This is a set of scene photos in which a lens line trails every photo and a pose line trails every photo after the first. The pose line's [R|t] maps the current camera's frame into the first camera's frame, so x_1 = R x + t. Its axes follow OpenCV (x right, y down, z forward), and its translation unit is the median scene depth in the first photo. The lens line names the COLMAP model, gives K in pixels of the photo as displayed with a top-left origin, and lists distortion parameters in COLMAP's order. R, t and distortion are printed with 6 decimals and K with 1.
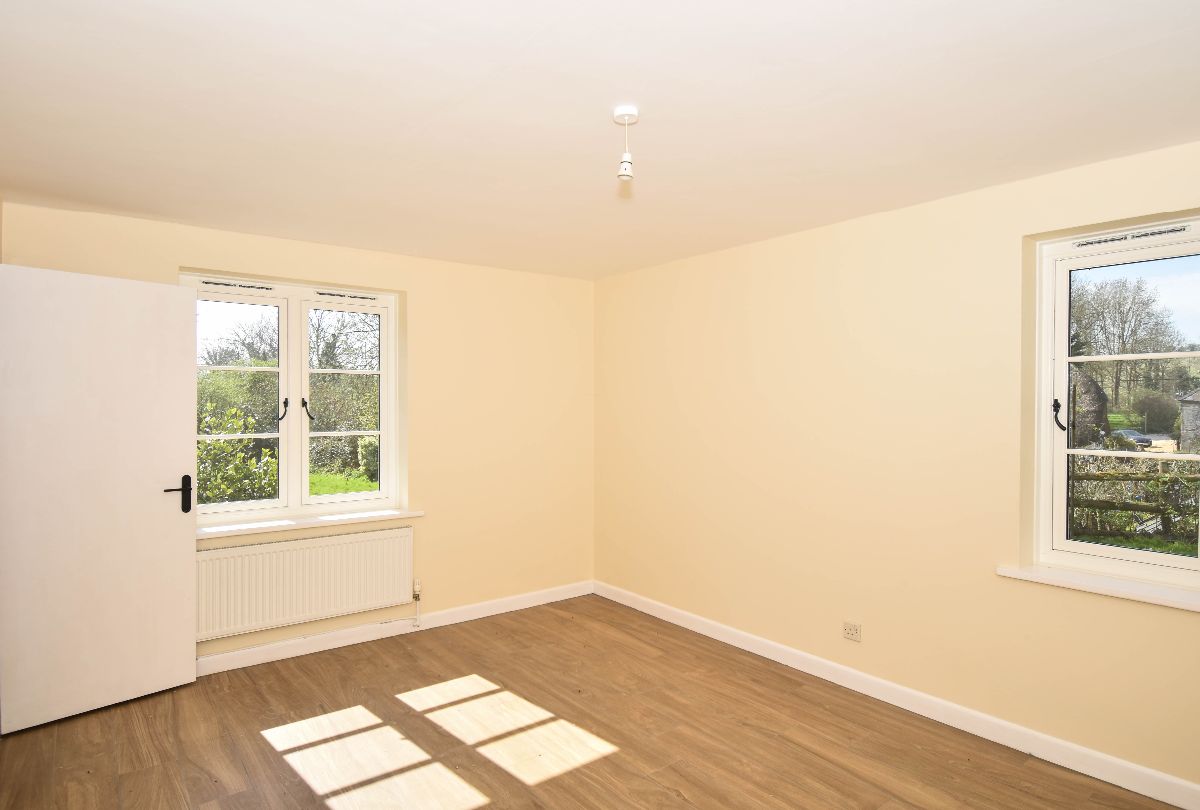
lens RADIAL K [[669.6, 0, 599.8], [0, 669.6, 414.6], [0, 0, 1]] dist [-0.000005, -0.018594]
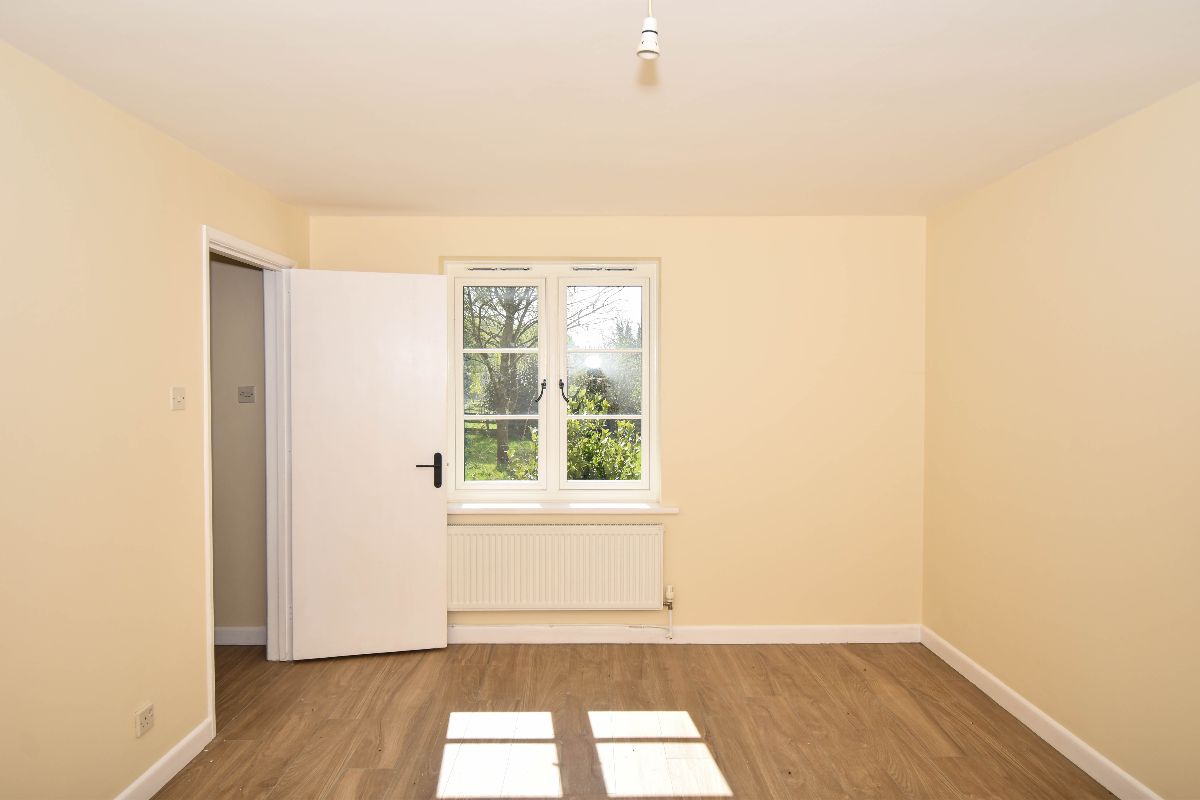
lens RADIAL K [[726.6, 0, 600.0], [0, 726.6, 400.0], [0, 0, 1]] dist [-0.000027, -0.001593]
pose [[0.794317, 0.009030, -0.607436, 0.257619], [-0.006499, 0.999959, 0.006366, -0.001560], [0.607468, -0.001109, 0.794343, 0.212399]]
